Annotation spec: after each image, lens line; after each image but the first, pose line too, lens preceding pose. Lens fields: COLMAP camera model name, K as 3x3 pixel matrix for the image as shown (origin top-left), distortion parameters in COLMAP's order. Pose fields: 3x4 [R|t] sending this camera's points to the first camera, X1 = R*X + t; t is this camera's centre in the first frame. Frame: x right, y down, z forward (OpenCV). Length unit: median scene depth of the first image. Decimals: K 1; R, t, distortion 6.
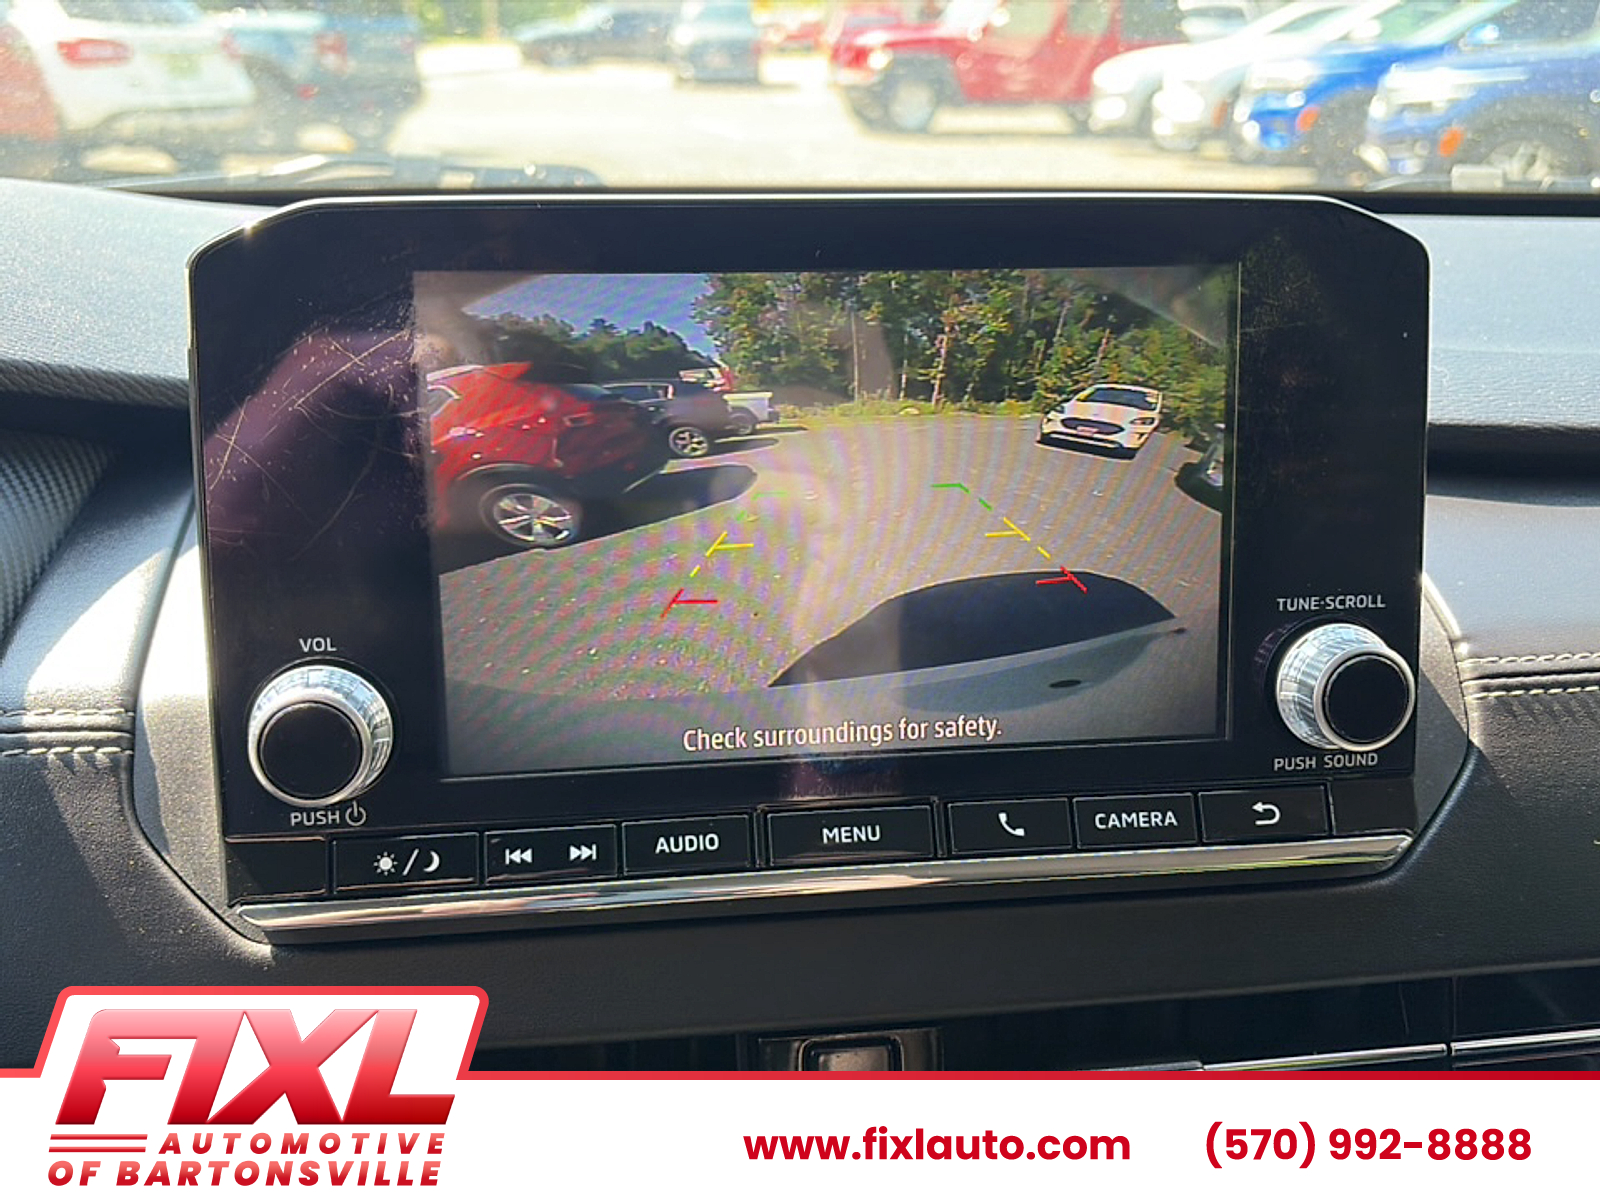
lens RADIAL K [[1544.3, 0, 800.2], [0, 1544.3, 602.6], [0, 0, 1]] dist [0.022453, 0.000000]
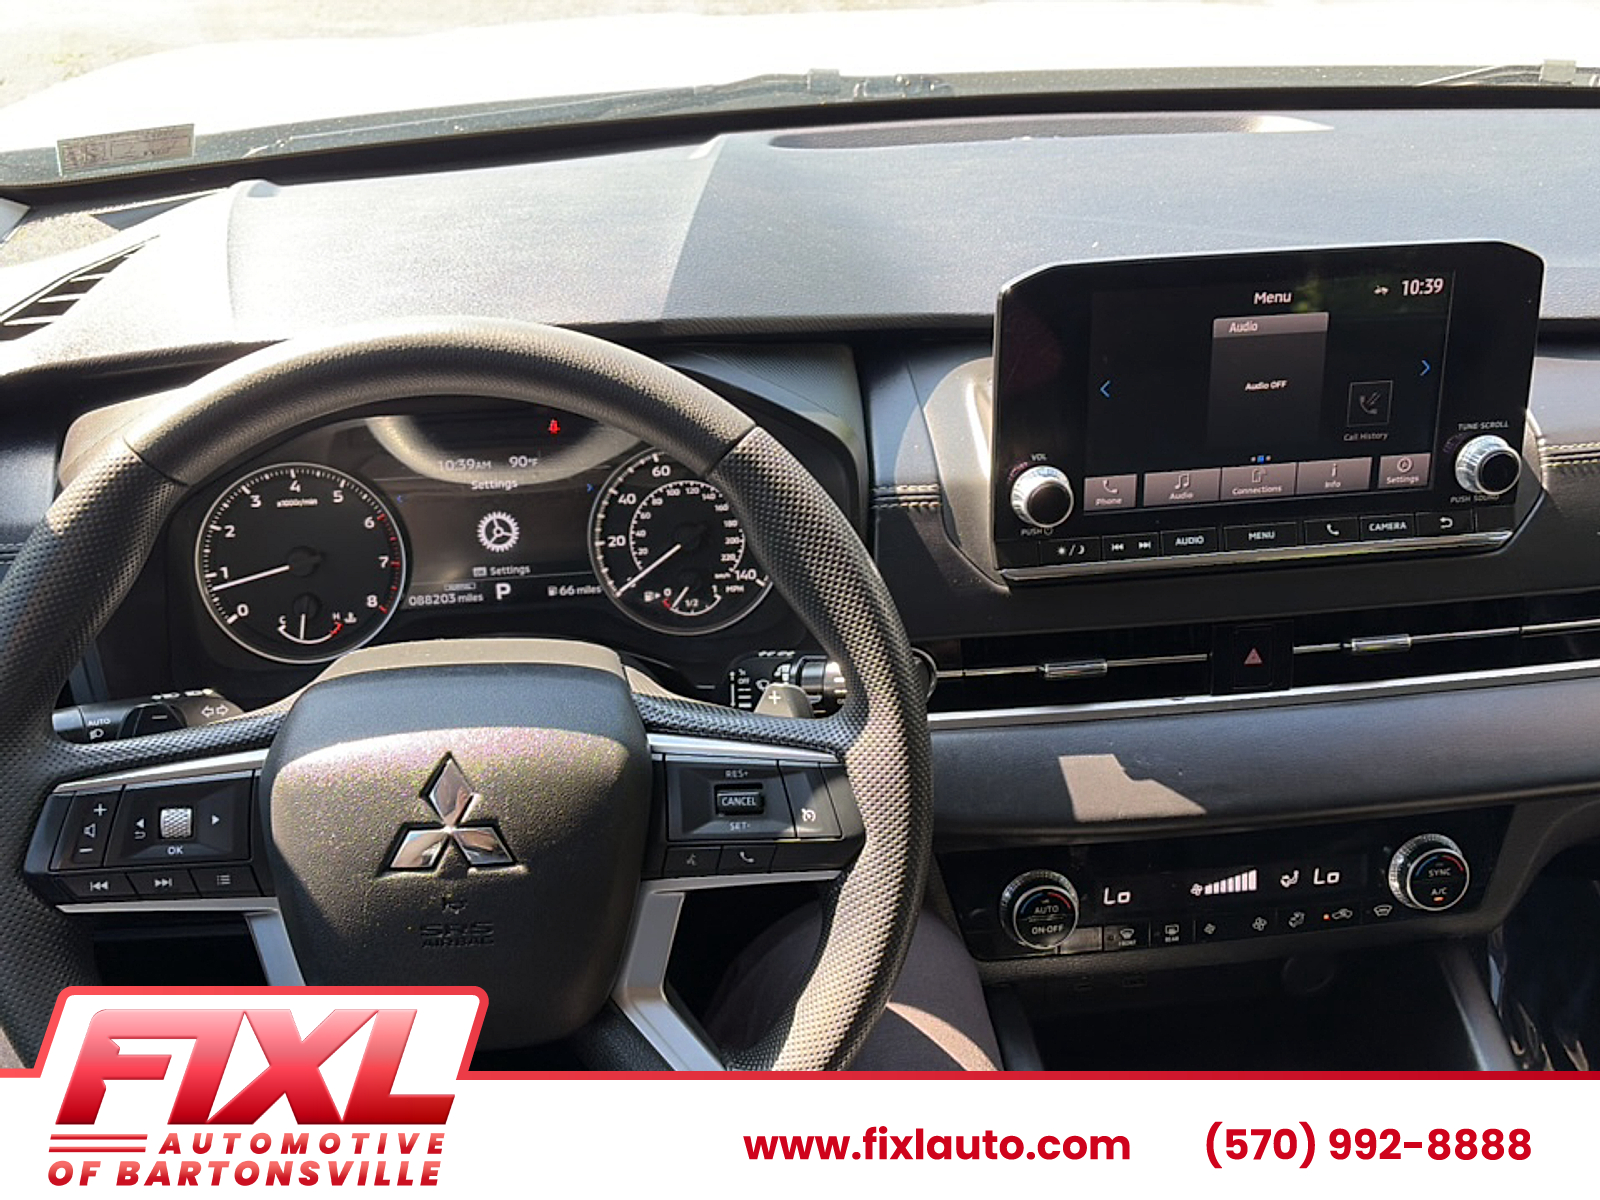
lens RADIAL K [[1544.3, 0, 803.6], [0, 1544.3, 608.7], [0, 0, 1]] dist [0.022453, 0.000000]
pose [[0.999774, -0.013351, -0.016536, -0.566570], [0.016316, 0.980733, 0.194672, -0.183915], [0.013618, -0.194898, 0.980729, -1.171225]]
